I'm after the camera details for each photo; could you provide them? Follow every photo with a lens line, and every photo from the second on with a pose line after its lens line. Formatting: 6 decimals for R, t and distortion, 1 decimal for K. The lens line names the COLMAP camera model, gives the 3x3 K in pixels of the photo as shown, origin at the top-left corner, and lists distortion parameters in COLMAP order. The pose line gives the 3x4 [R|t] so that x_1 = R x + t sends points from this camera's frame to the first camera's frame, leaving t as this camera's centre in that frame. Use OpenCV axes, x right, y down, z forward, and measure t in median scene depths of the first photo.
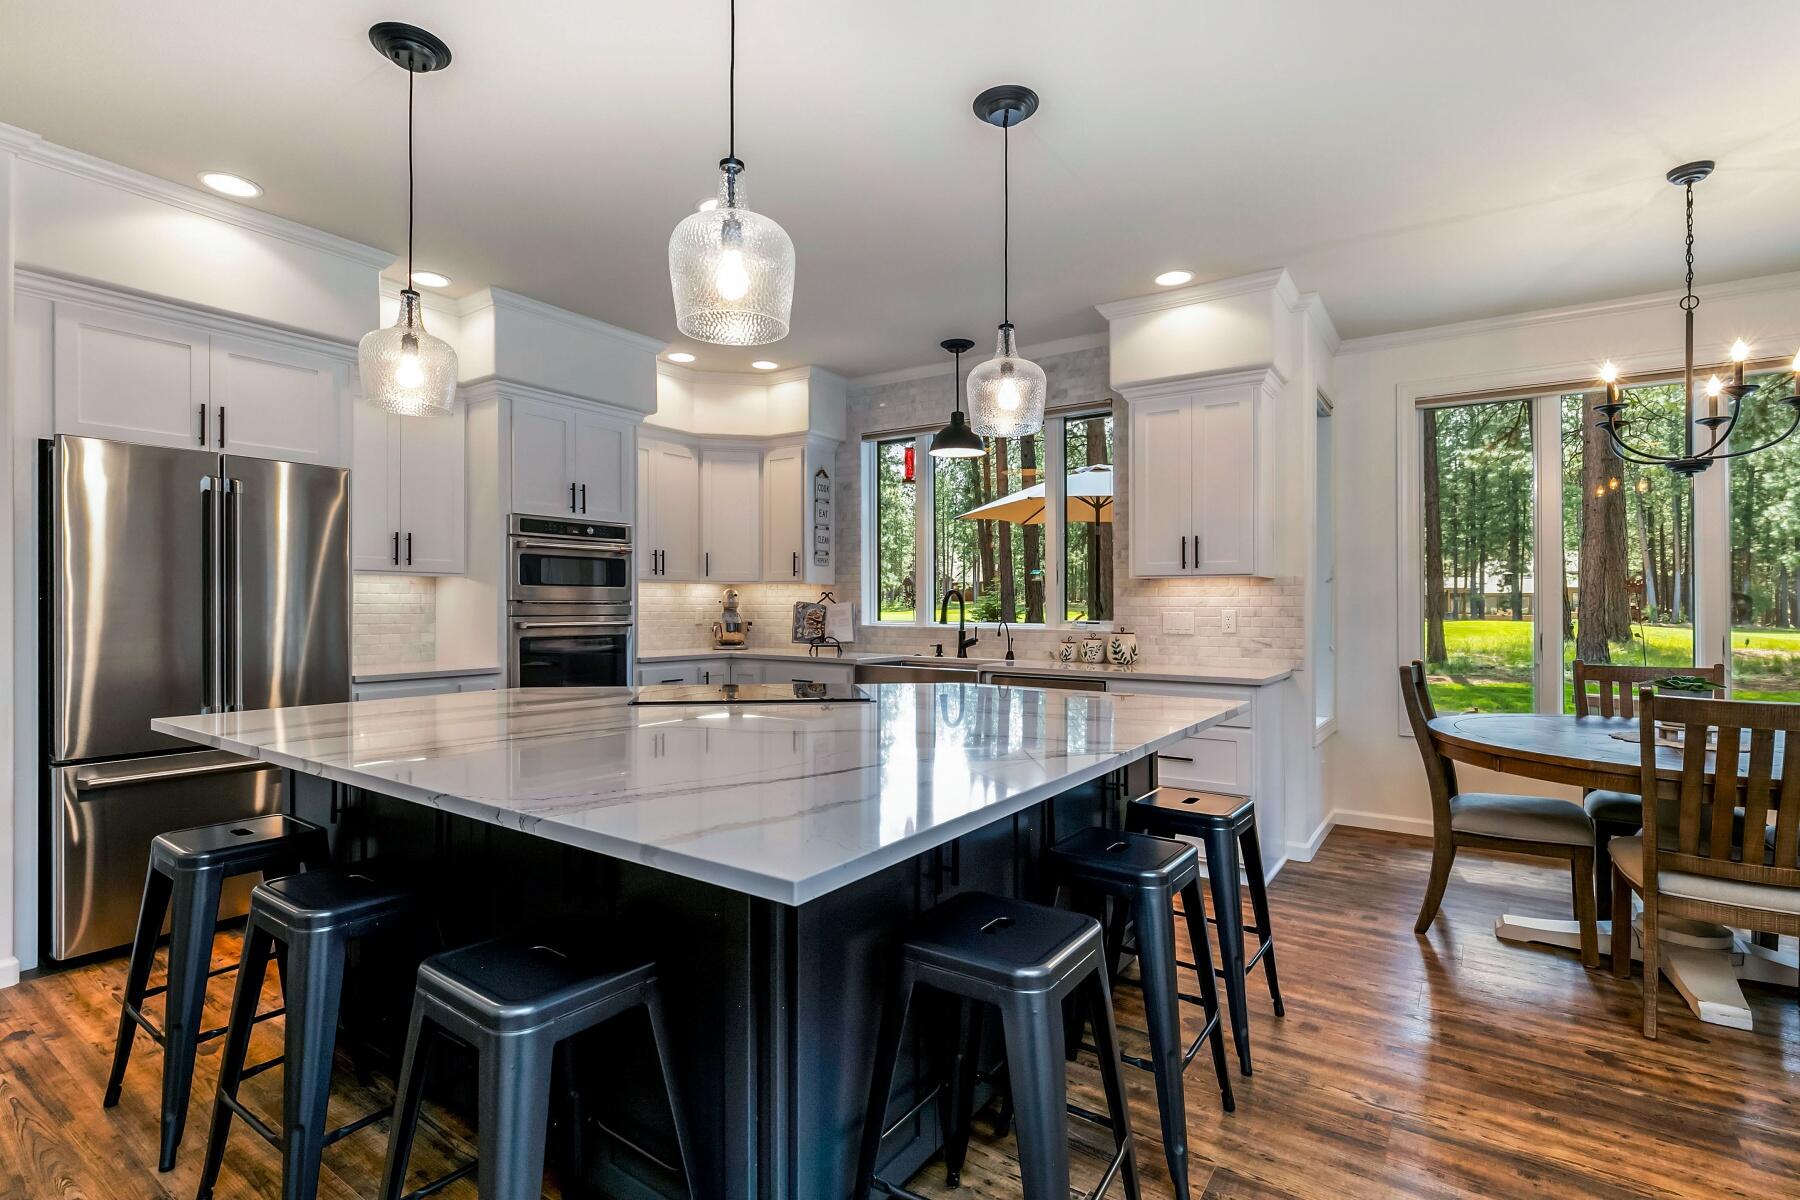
lens RADIAL K [[855.9, 0, 890.3], [0, 855.9, 603.5], [0, 0, 1]] dist [-0.004088, 0.000786]
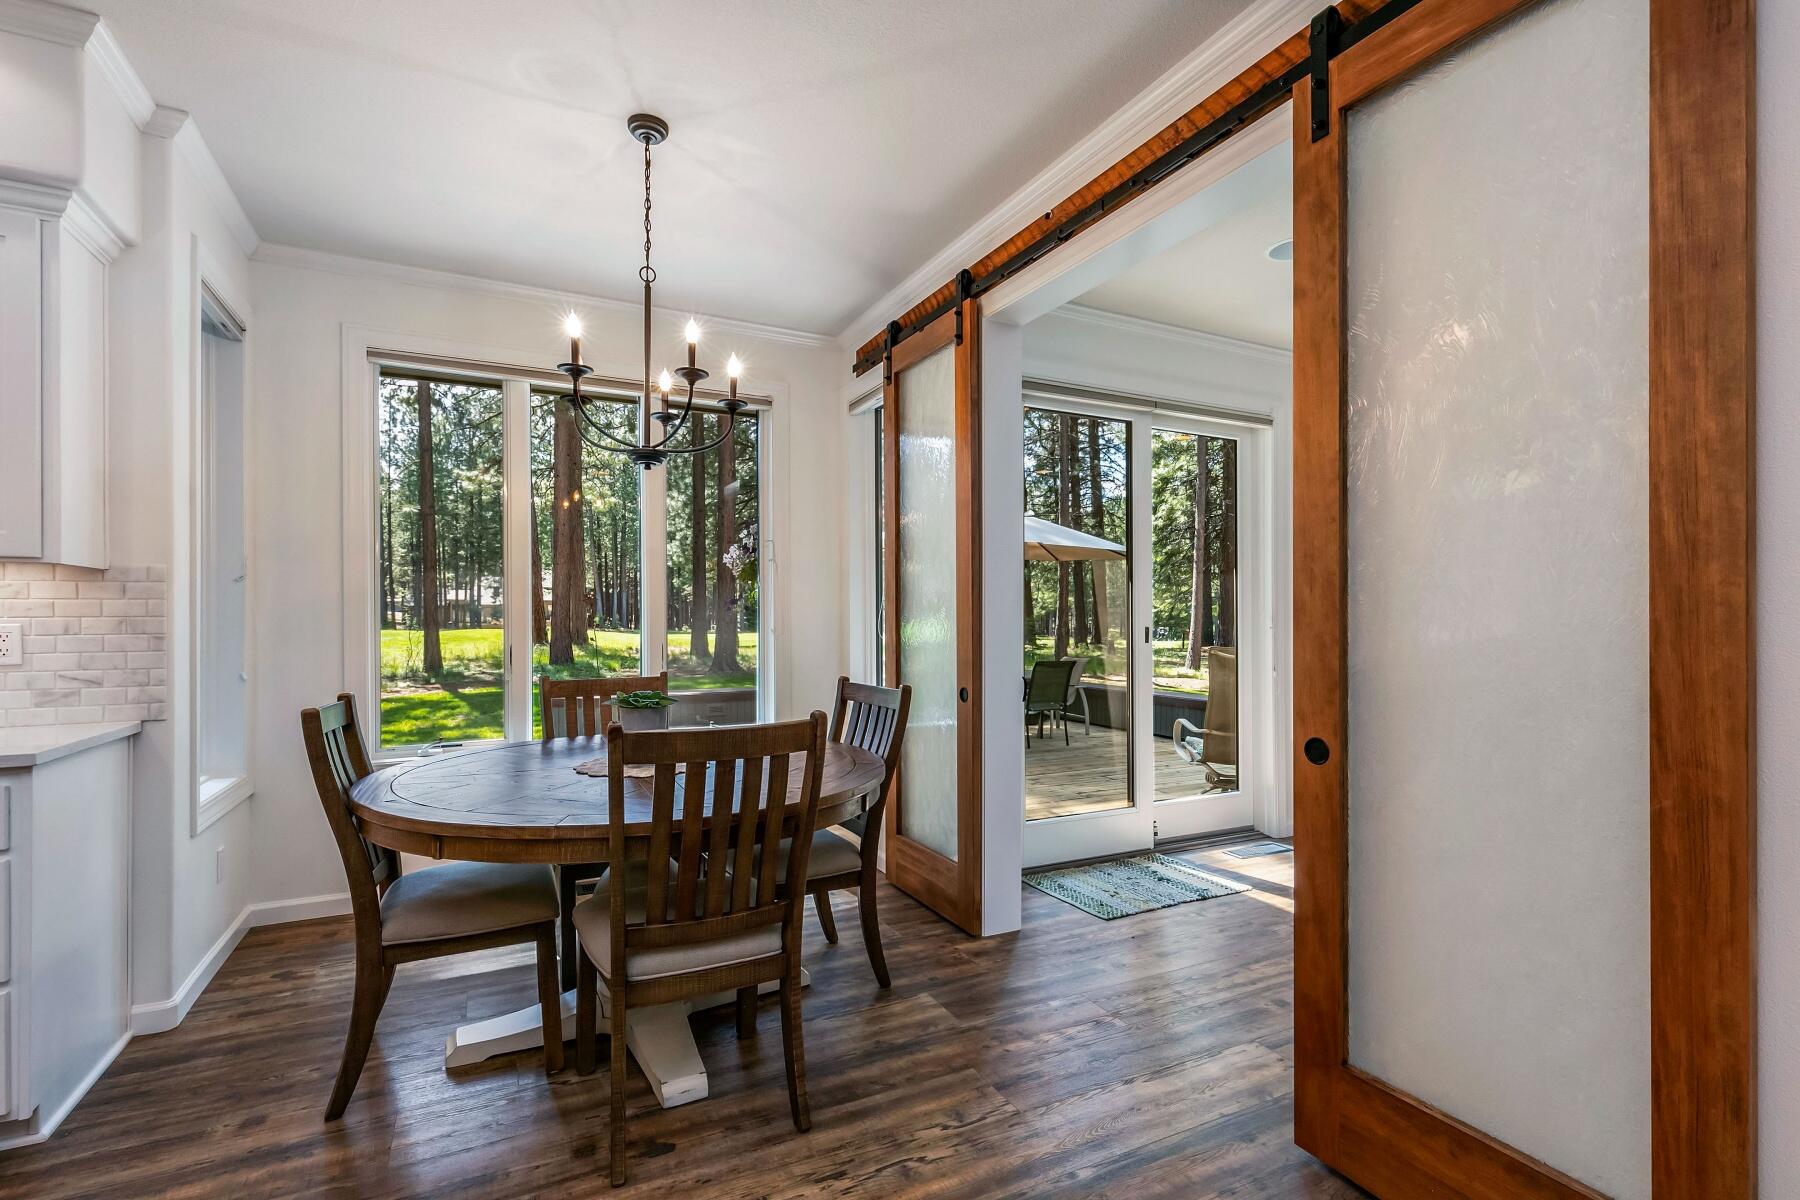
lens RADIAL K [[826.2, 0, 893.1], [0, 826.2, 608.8], [0, 0, 1]] dist [0.002883, 0.000198]
pose [[0.480399, 0.003483, 0.877043, 0.218088], [0.002149, 0.999984, -0.005148, 0.002158], [-0.877047, 0.004358, 0.480384, 0.260224]]
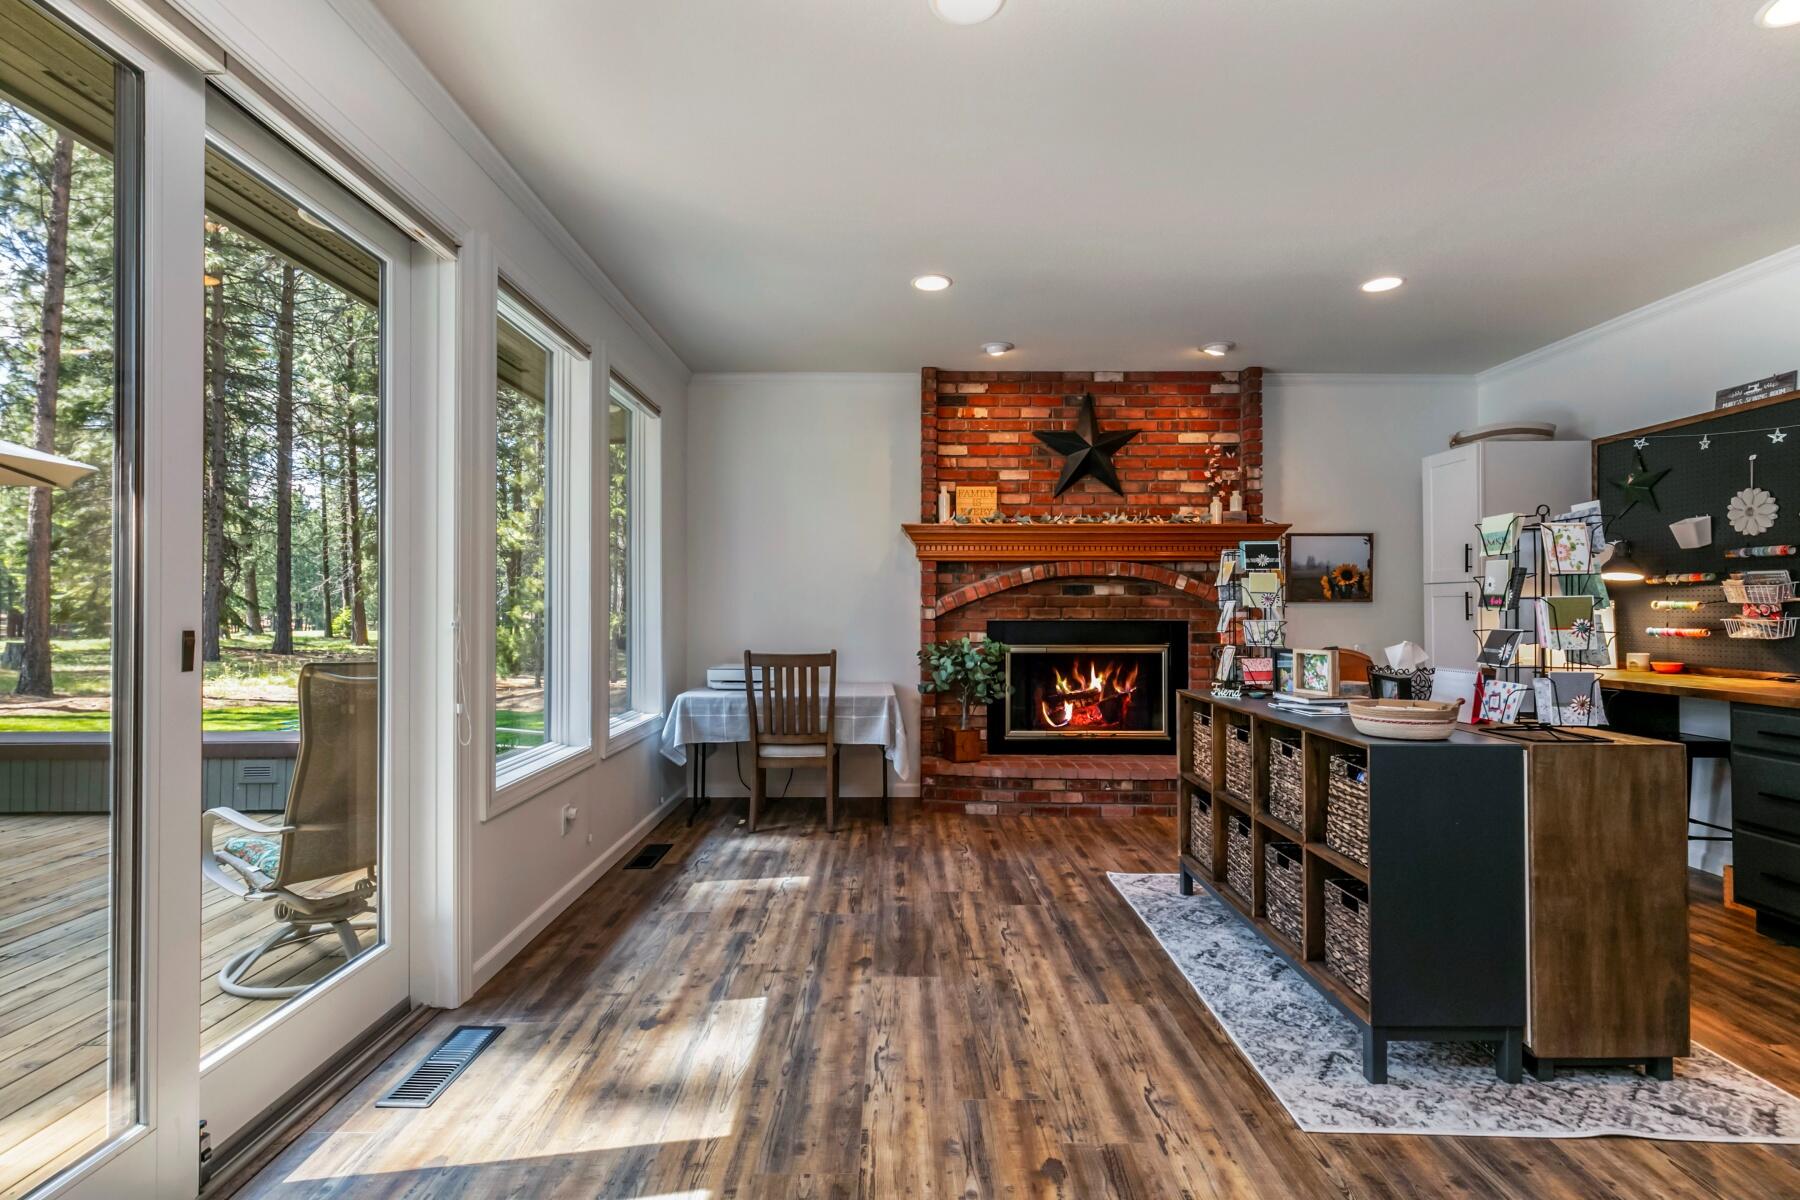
lens RADIAL K [[813.8, 0, 896.2], [0, 813.8, 610.6], [0, 0, 1]] dist [0.004132, -0.000123]
pose [[-0.573214, -0.007841, 0.819368, 0.786473], [-0.006220, 0.999967, 0.005218, 0.006935], [-0.819382, -0.002105, -0.573244, 0.430505]]
